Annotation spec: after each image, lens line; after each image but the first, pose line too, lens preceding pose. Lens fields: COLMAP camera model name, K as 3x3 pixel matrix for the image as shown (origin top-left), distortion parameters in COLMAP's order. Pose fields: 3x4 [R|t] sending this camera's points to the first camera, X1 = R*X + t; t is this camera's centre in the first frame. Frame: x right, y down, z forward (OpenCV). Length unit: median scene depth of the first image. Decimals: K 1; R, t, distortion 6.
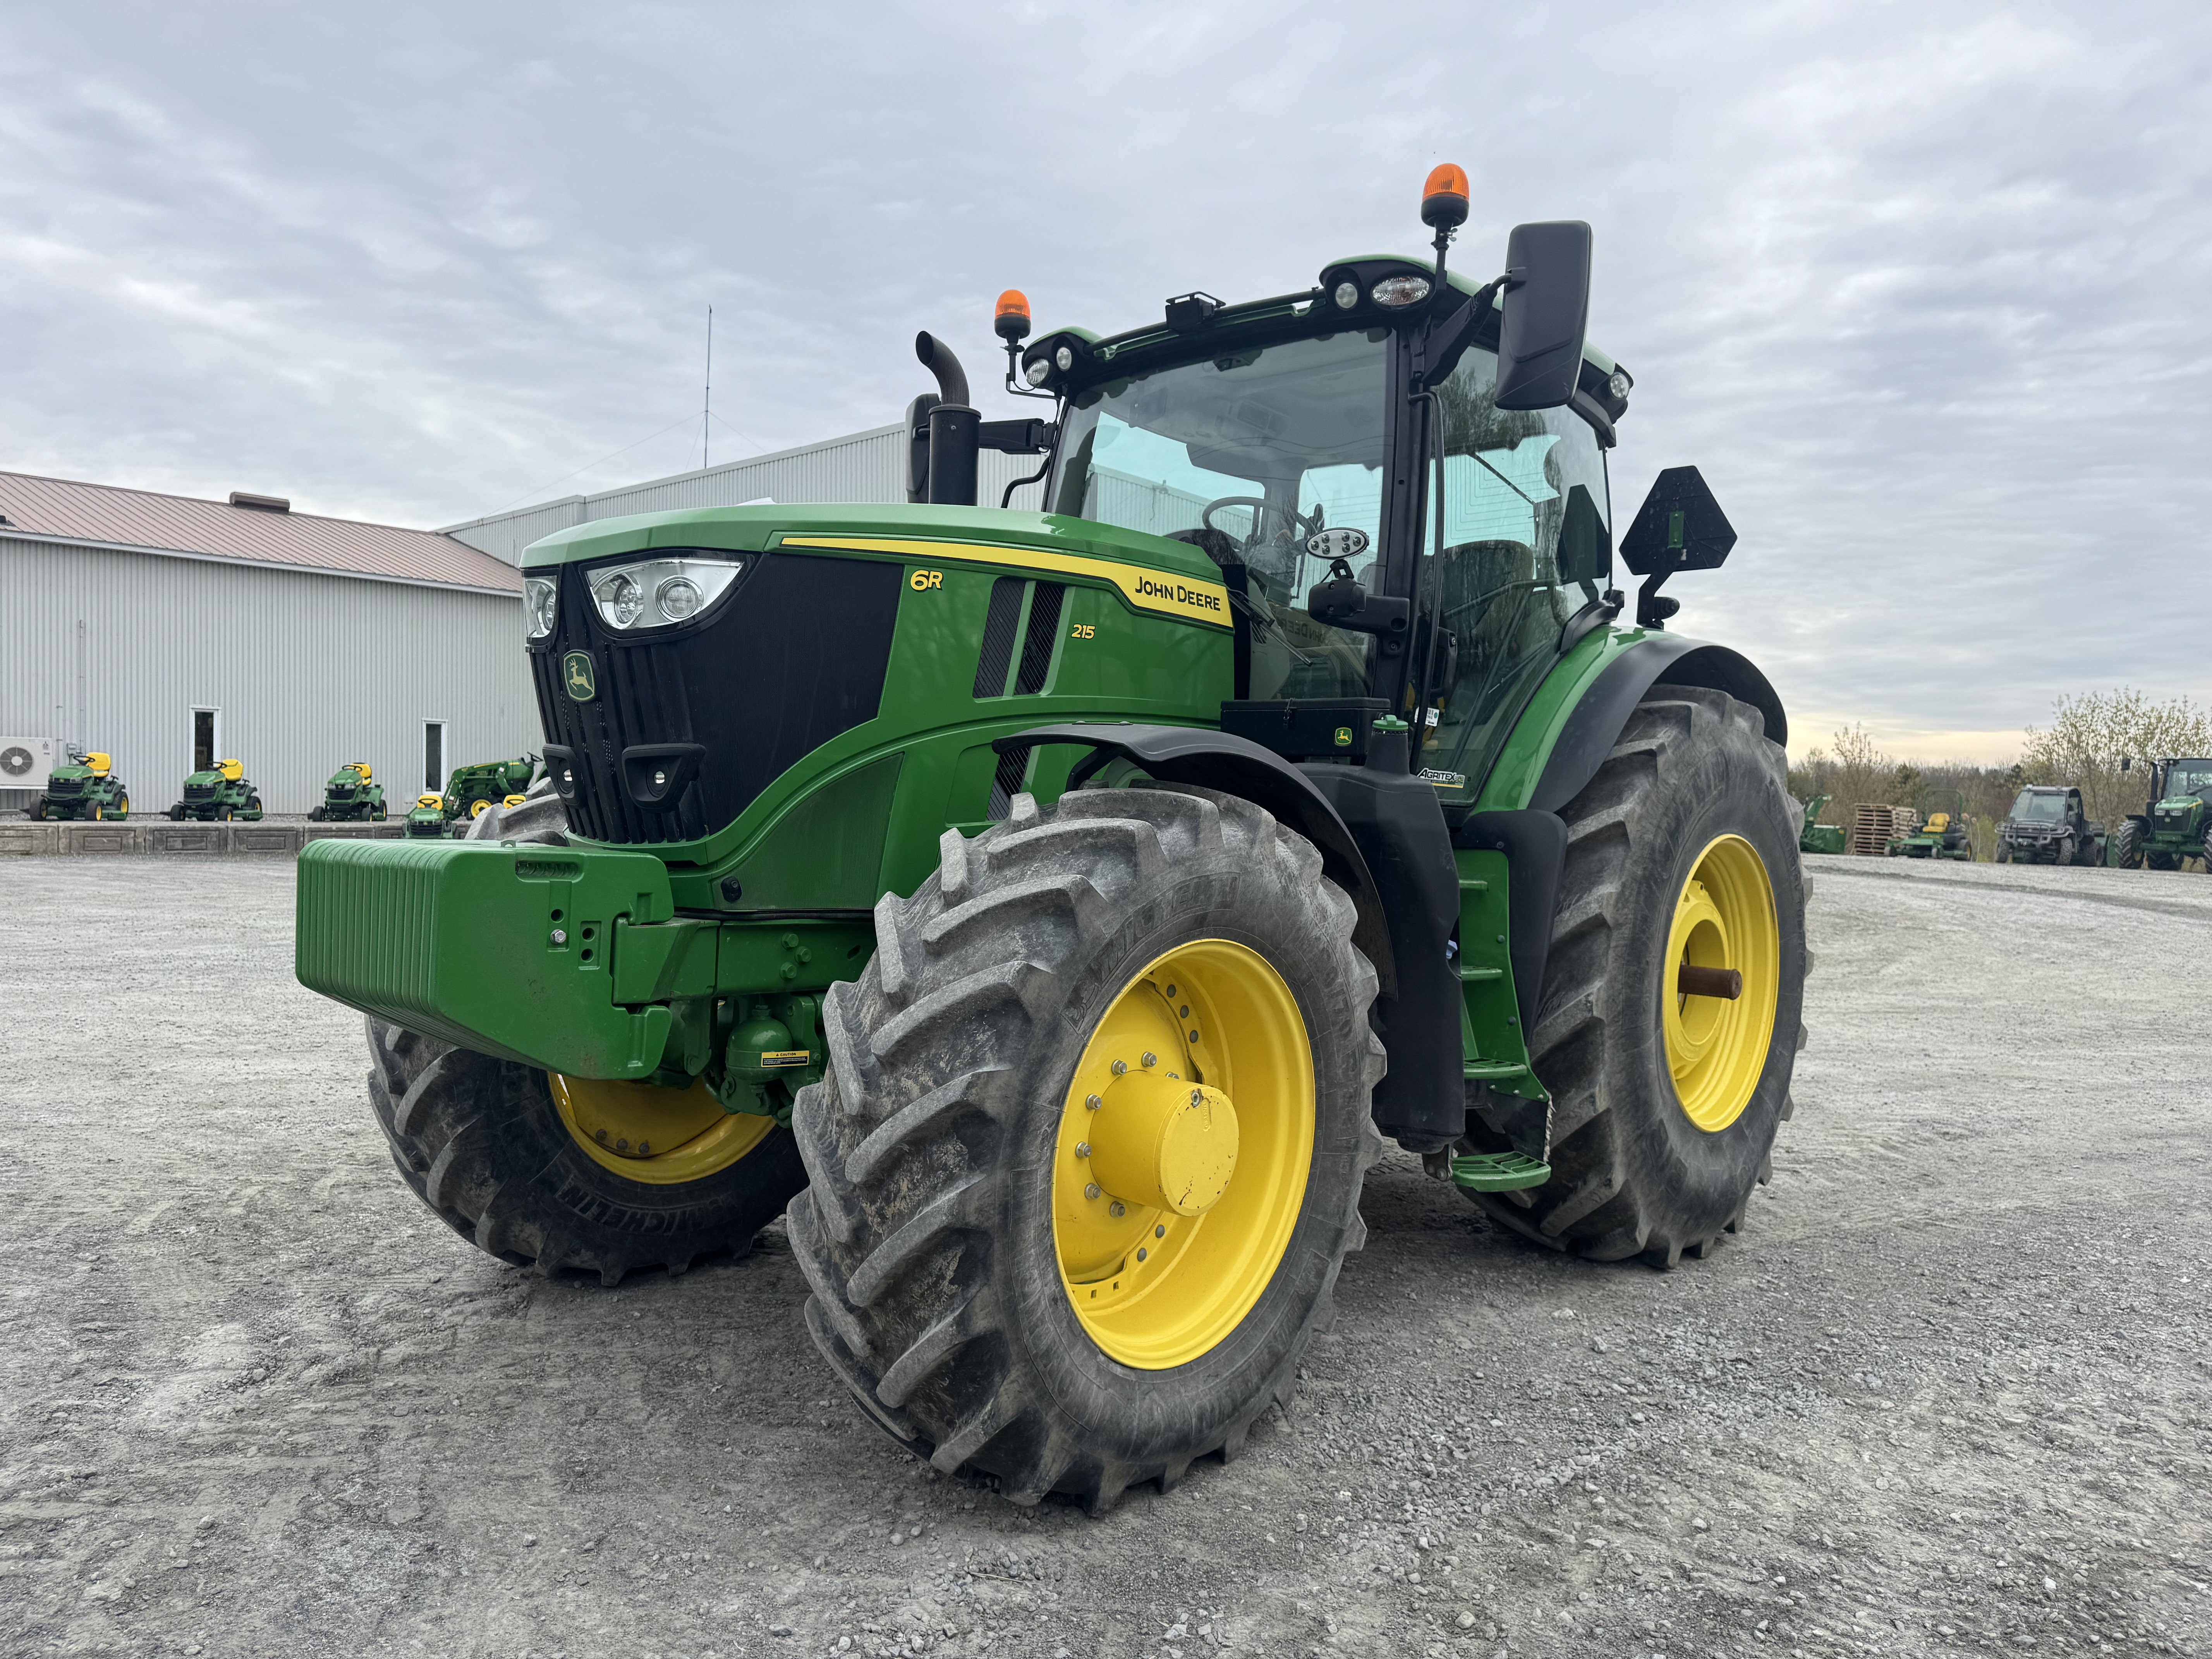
lens RADIAL K [[1527.2, 0, 1114.6], [0, 1527.2, 833.2], [0, 0, 1]] dist [0.041482, -0.052030]
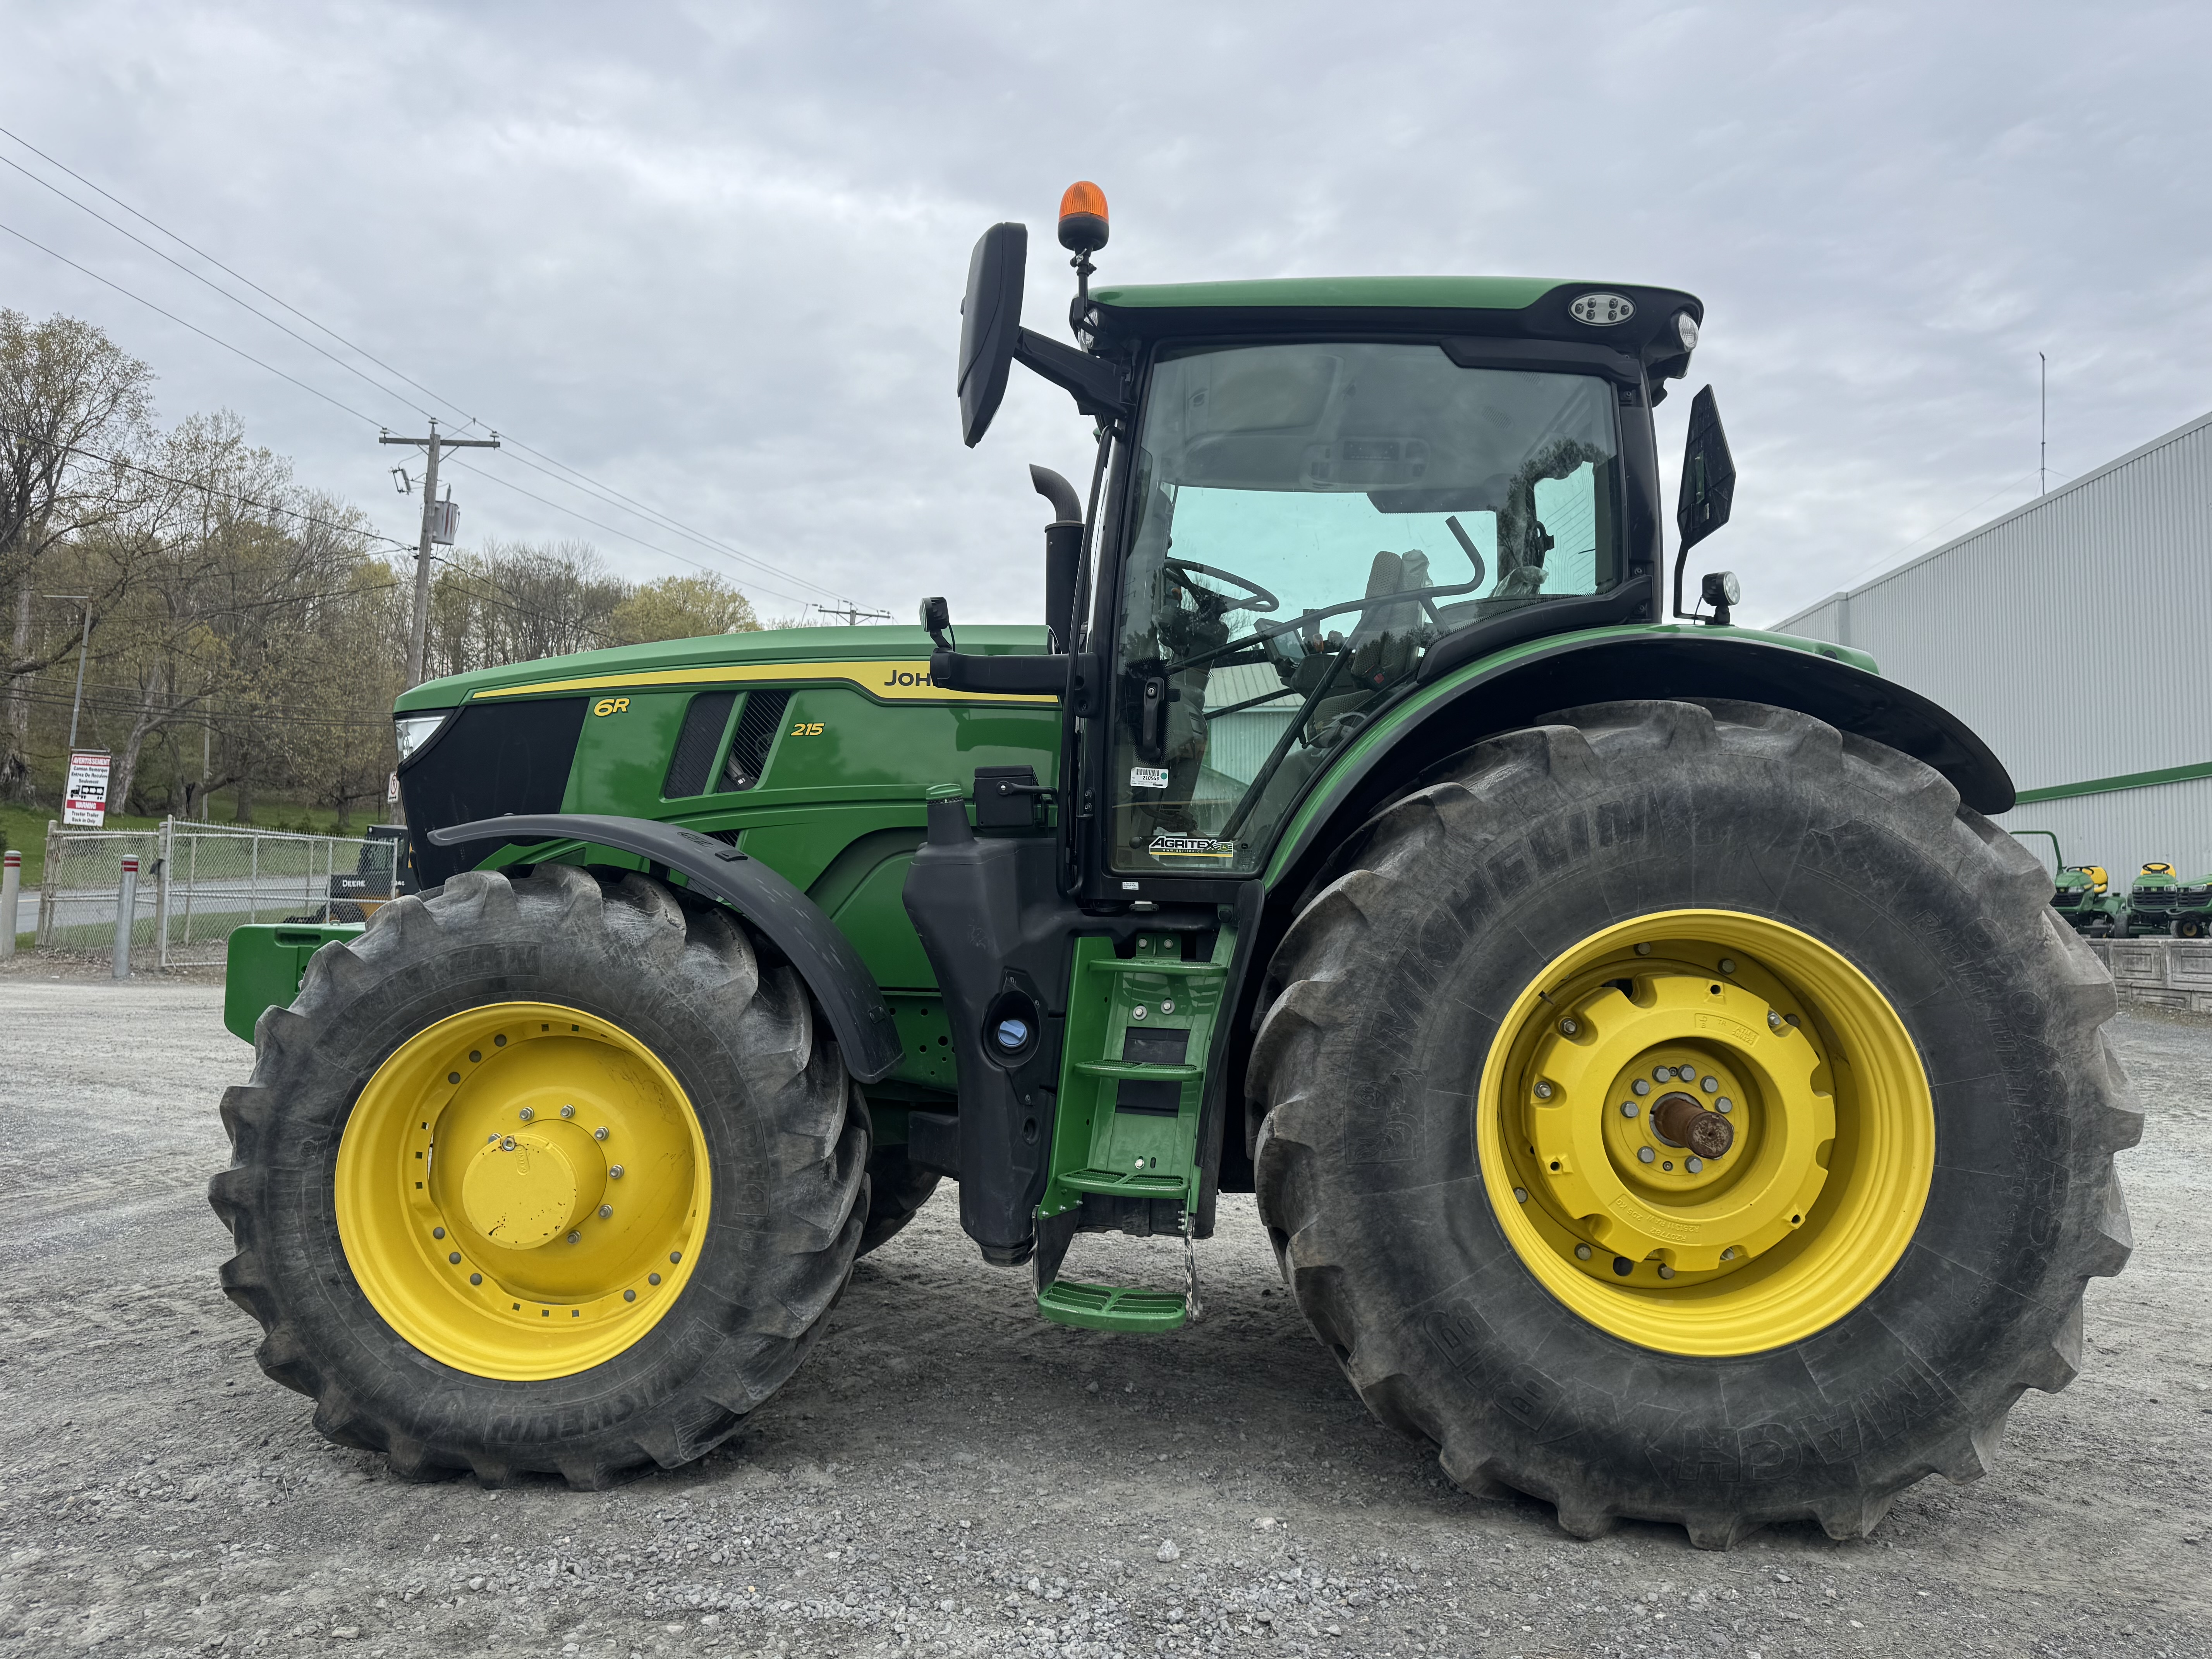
lens RADIAL K [[1527.2, 0, 1127.4], [0, 1527.2, 825.4], [0, 0, 1]] dist [0.041482, -0.052030]
pose [[0.647959, -0.057066, -0.759534, 1.175970], [-0.000045, 0.997187, -0.074959, 0.023588], [0.761675, 0.048605, 0.646134, 0.573549]]
